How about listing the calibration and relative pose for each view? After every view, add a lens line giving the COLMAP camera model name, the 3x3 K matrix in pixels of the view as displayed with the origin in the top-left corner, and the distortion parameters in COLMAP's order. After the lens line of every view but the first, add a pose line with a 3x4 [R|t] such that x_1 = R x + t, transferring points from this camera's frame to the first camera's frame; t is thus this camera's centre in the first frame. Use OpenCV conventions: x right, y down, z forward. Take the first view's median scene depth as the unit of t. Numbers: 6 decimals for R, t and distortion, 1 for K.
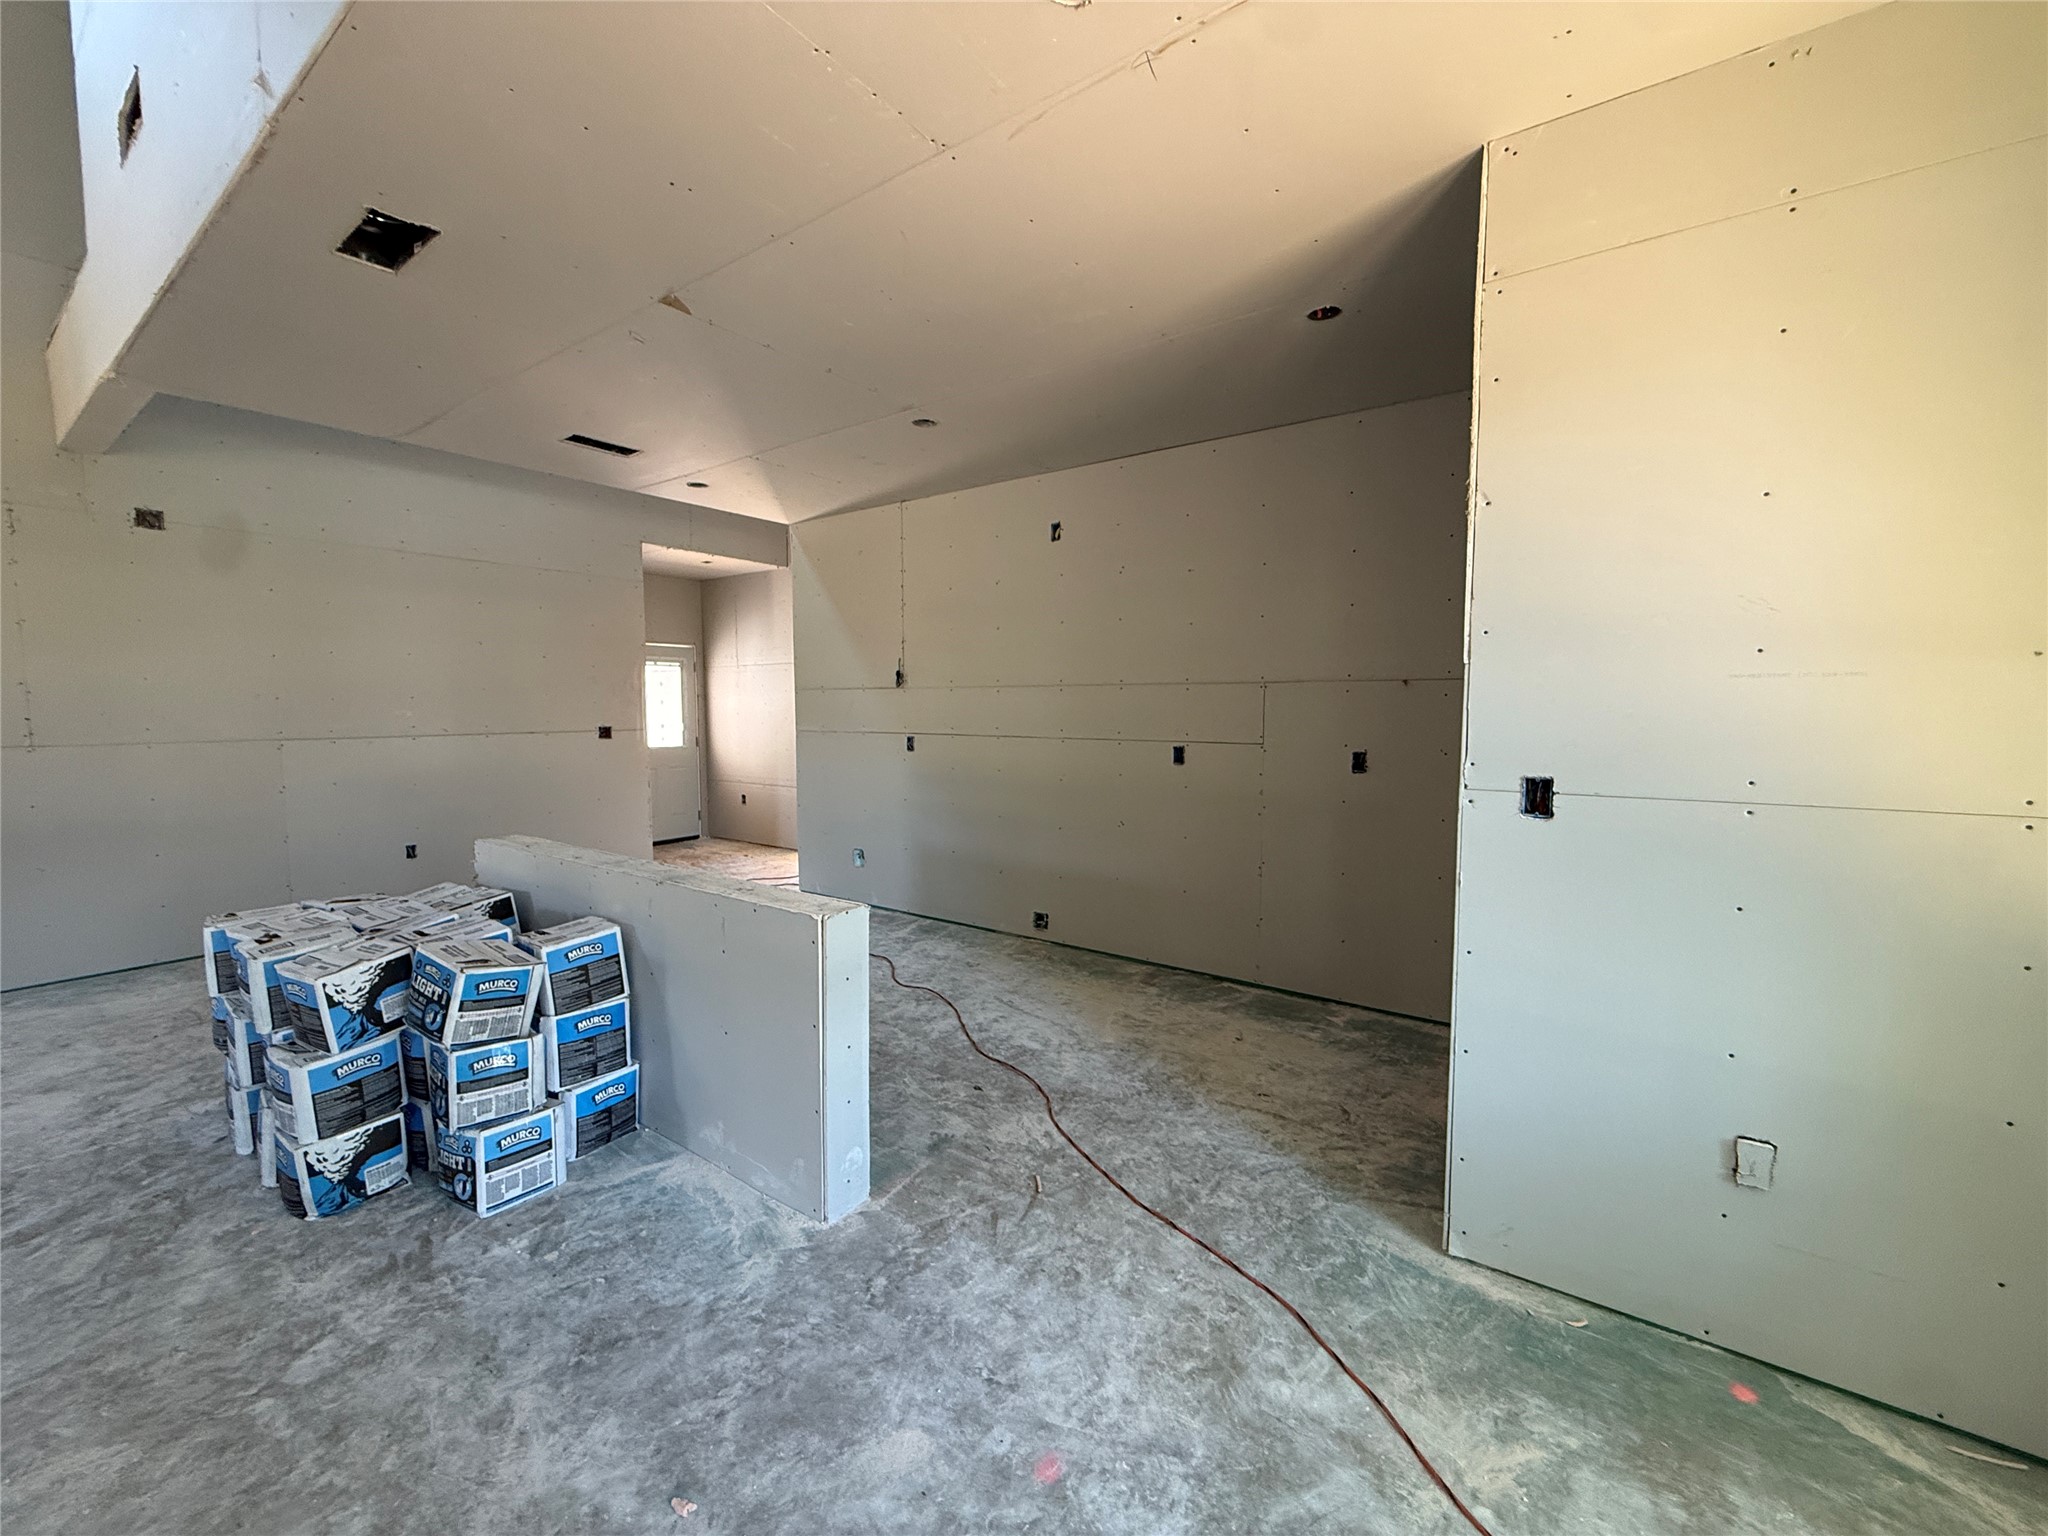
lens RADIAL K [[816.8, 0, 1017.3], [0, 816.8, 763.8], [0, 0, 1]] dist [-0.000318, 0.001063]
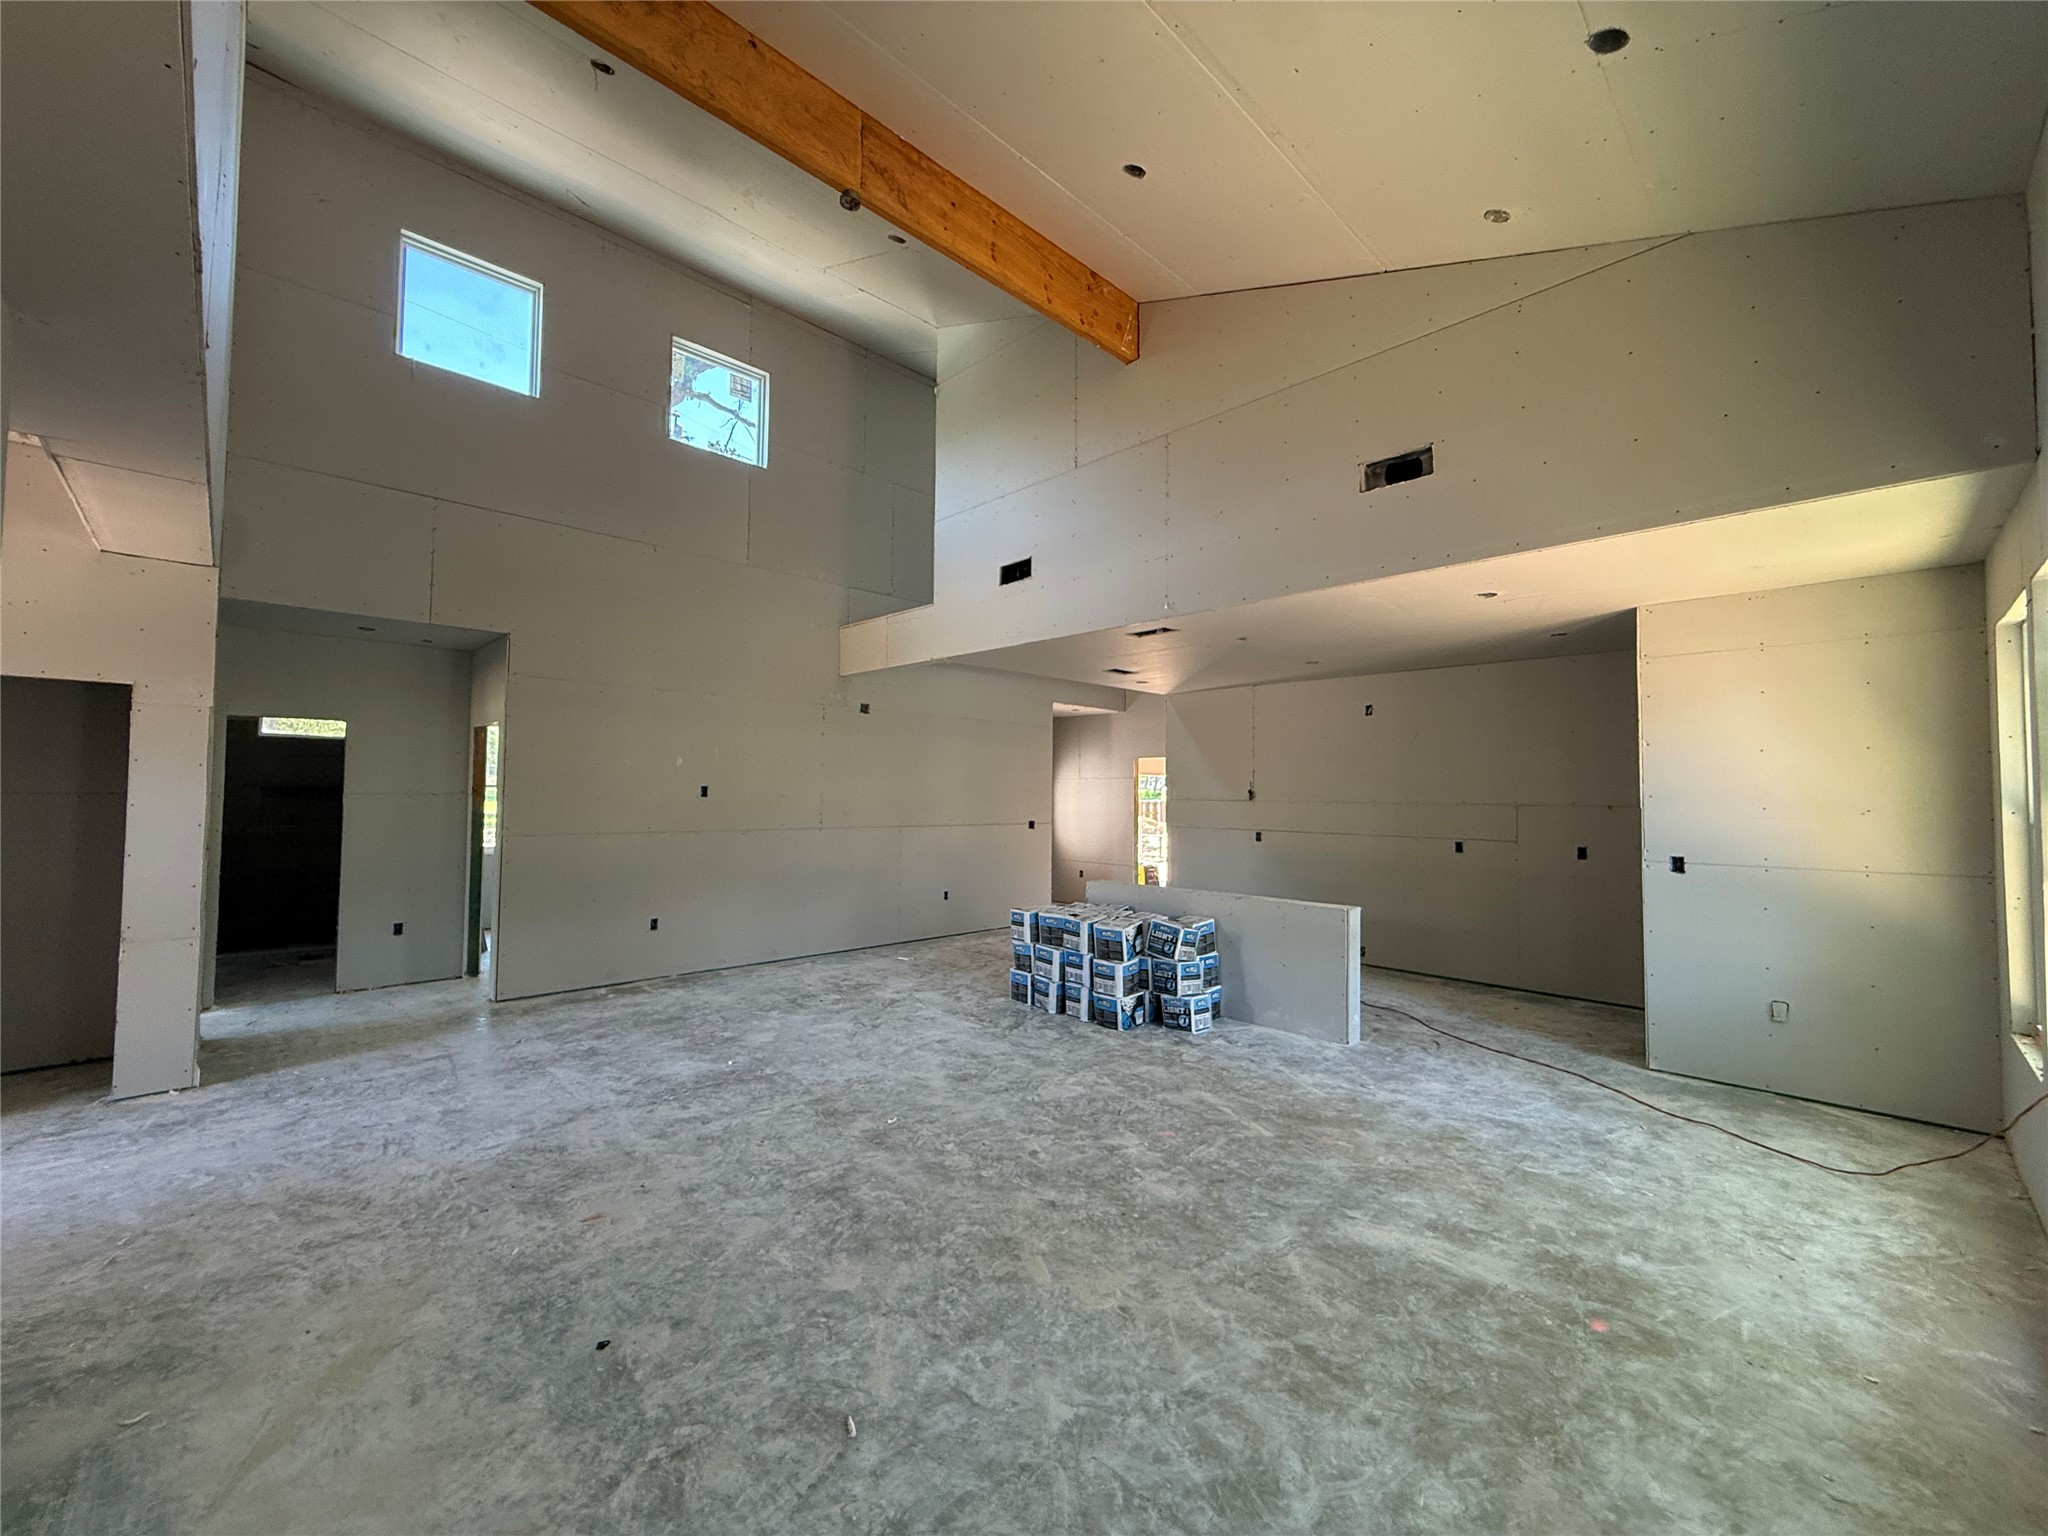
lens RADIAL K [[816.8, 0, 1017.3], [0, 816.8, 763.8], [0, 0, 1]] dist [-0.000318, 0.001063]
pose [[0.985063, 0.005618, -0.172101, -0.746664], [-0.024939, 0.993585, -0.110308, 0.050040], [0.170377, 0.112952, 0.978884, -1.478991]]
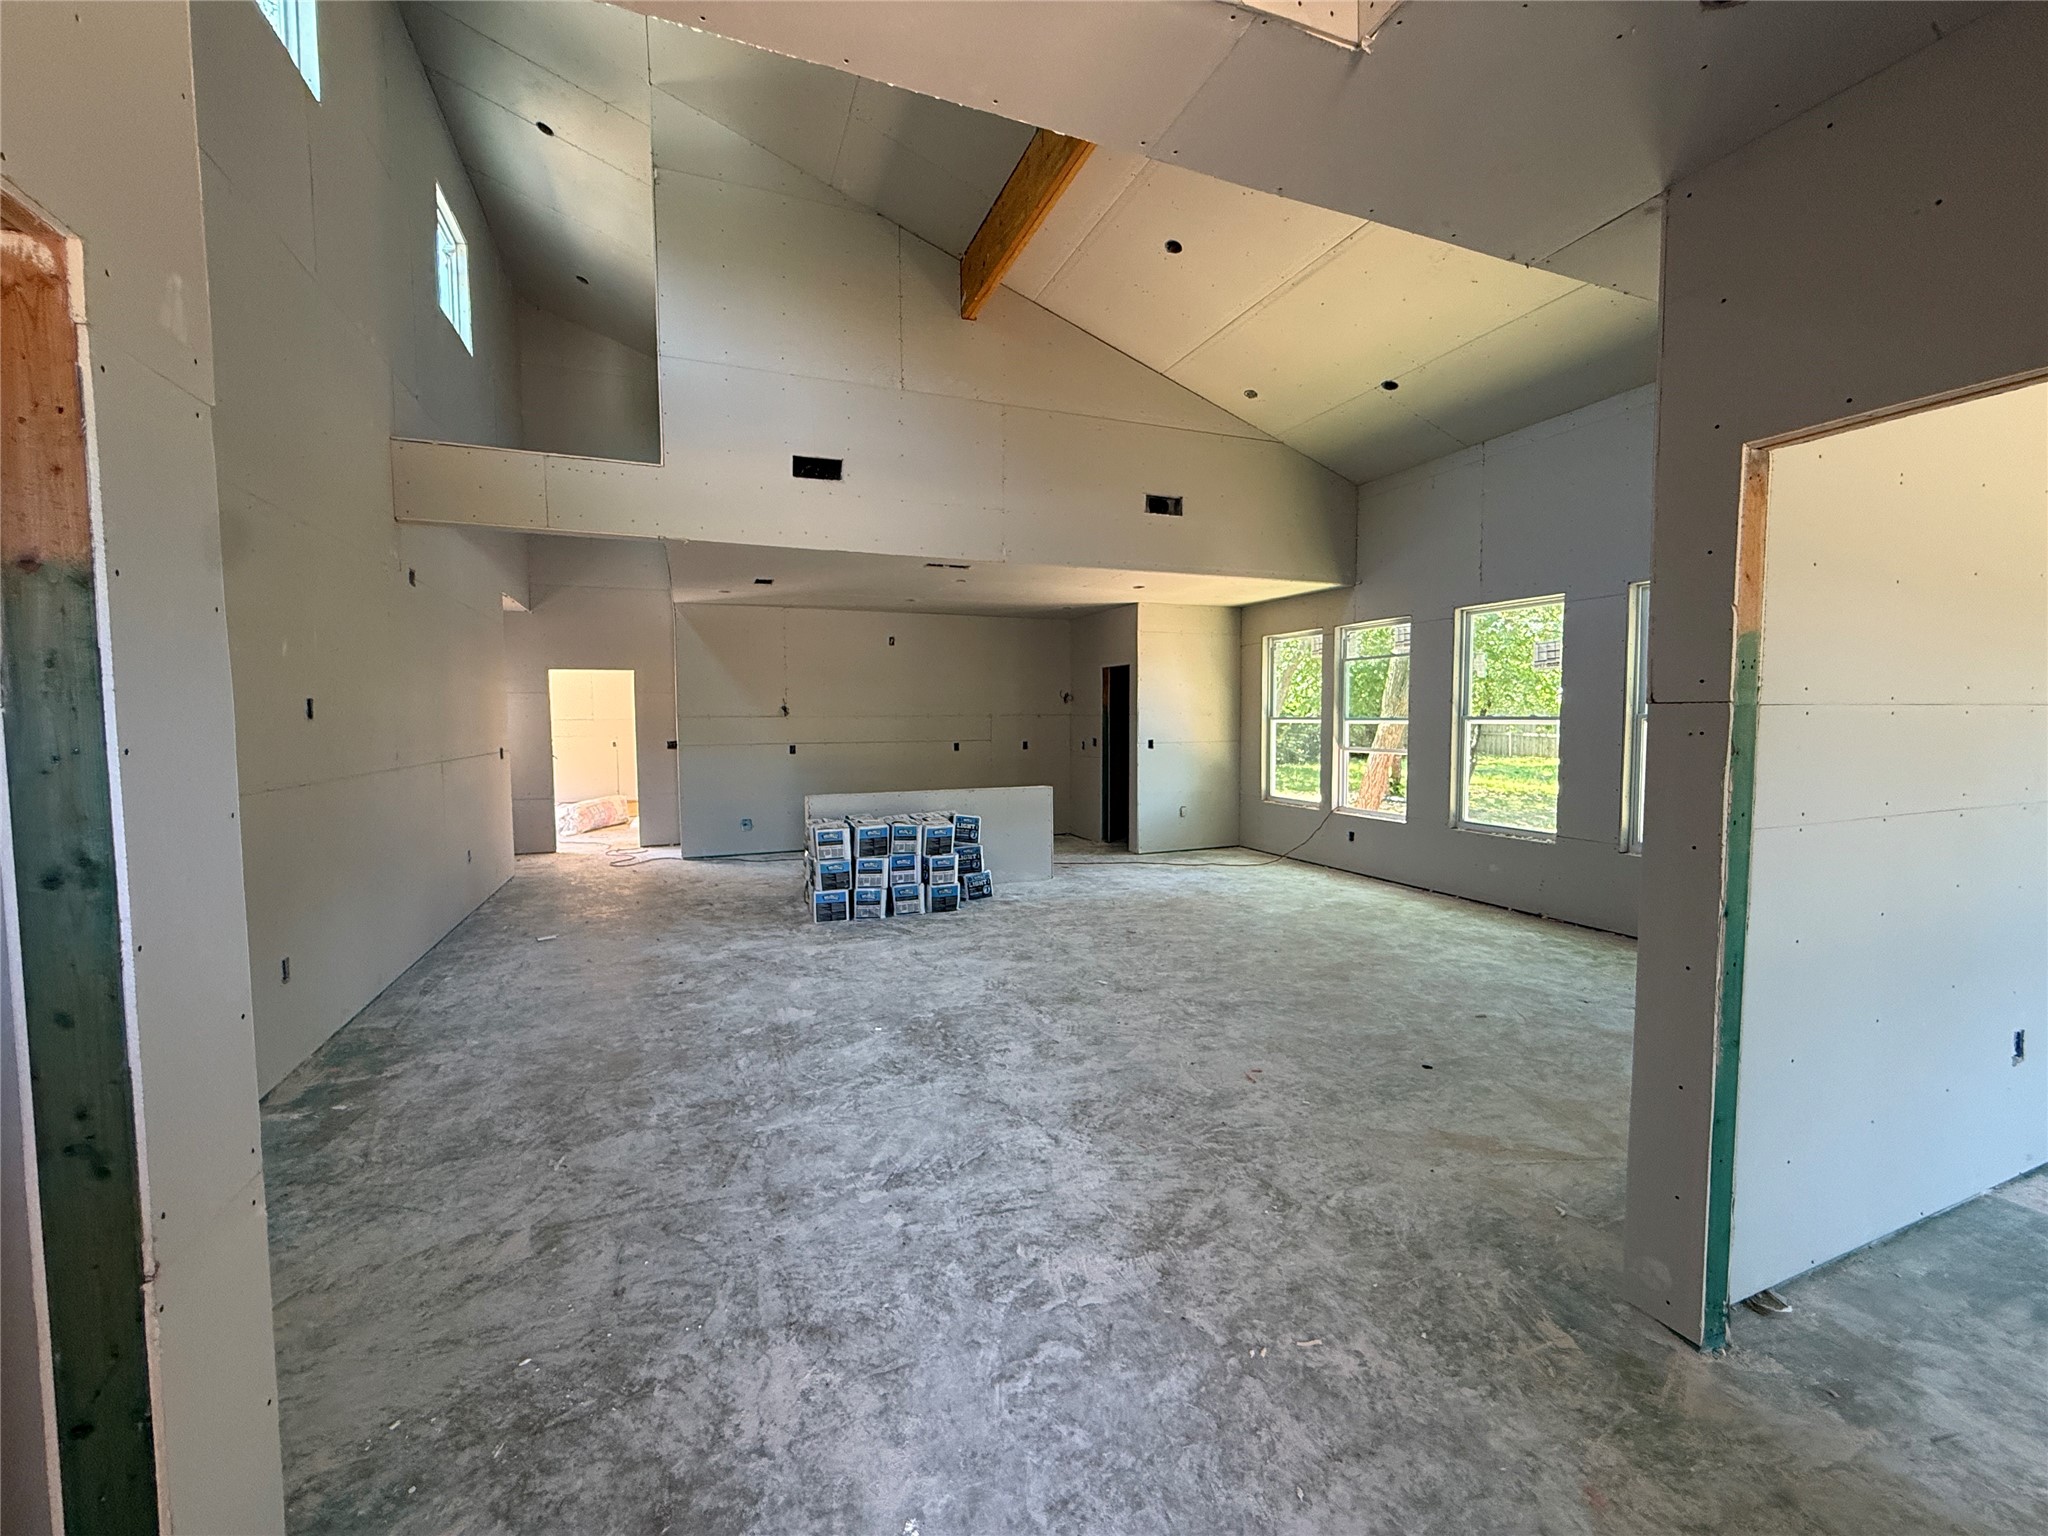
lens RADIAL K [[816.8, 0, 1017.3], [0, 816.8, 763.8], [0, 0, 1]] dist [-0.000318, 0.001063]
pose [[0.534115, -0.049701, 0.843950, -3.080369], [0.067516, 0.997590, 0.016020, 0.022534], [-0.842712, 0.048424, 0.536183, -0.701619]]
